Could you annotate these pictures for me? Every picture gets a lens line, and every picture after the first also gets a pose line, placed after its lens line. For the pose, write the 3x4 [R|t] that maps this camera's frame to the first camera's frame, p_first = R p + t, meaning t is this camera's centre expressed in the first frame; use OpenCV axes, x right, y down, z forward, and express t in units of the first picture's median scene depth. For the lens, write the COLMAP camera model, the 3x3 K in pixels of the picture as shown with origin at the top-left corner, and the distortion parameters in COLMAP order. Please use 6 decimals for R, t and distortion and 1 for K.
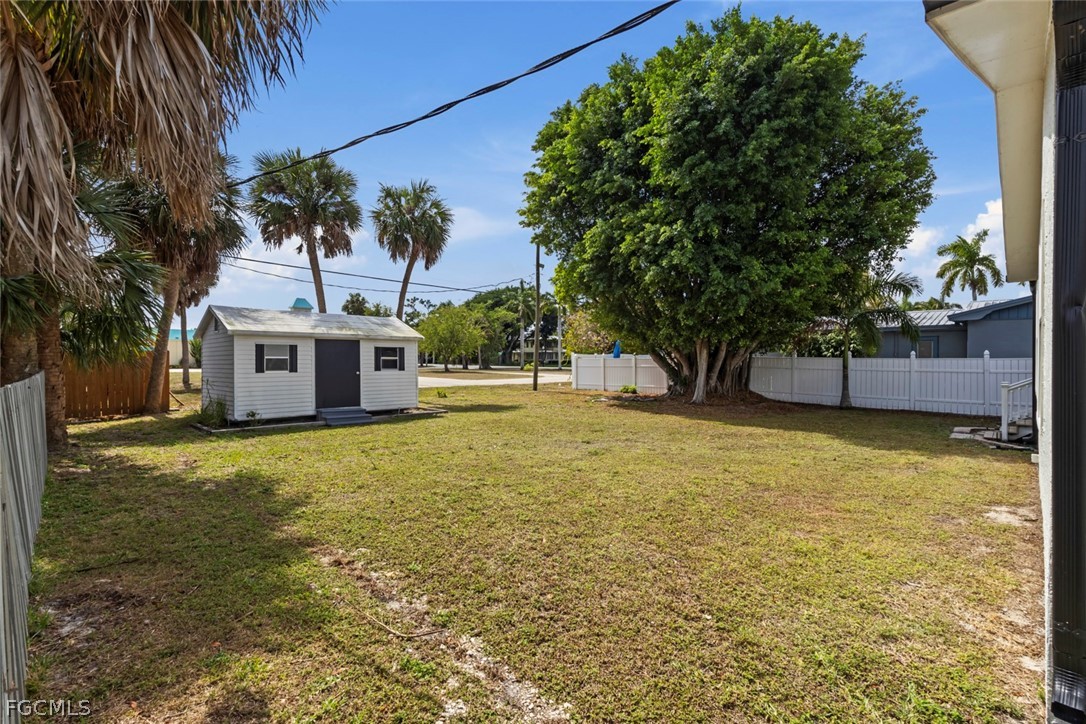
lens RADIAL K [[499.4, 0, 539.1], [0, 499.4, 361.4], [0, 0, 1]] dist [-0.000552, 0.000657]
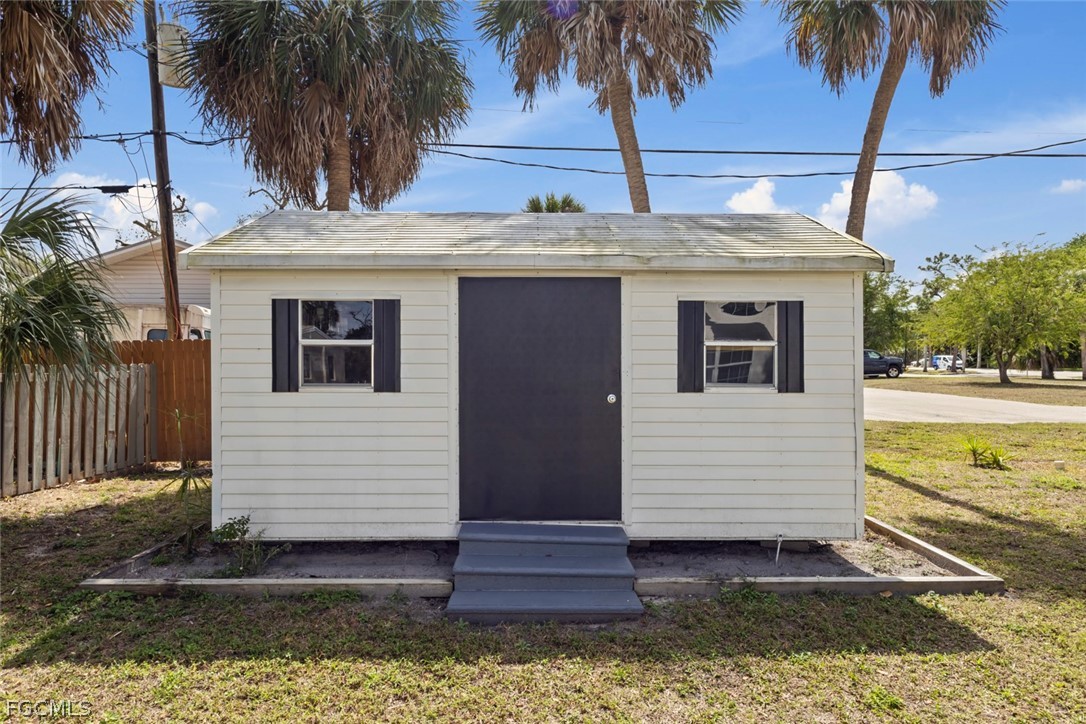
lens RADIAL K [[678.2, 0, 542.2], [0, 678.2, 374.4], [0, 0, 1]] dist [-0.000176, -0.000494]
pose [[0.709139, 0.011865, -0.704968, -0.087289], [-0.001352, 0.999879, 0.015469, 0.002975], [0.705067, -0.010016, 0.709070, 0.480774]]
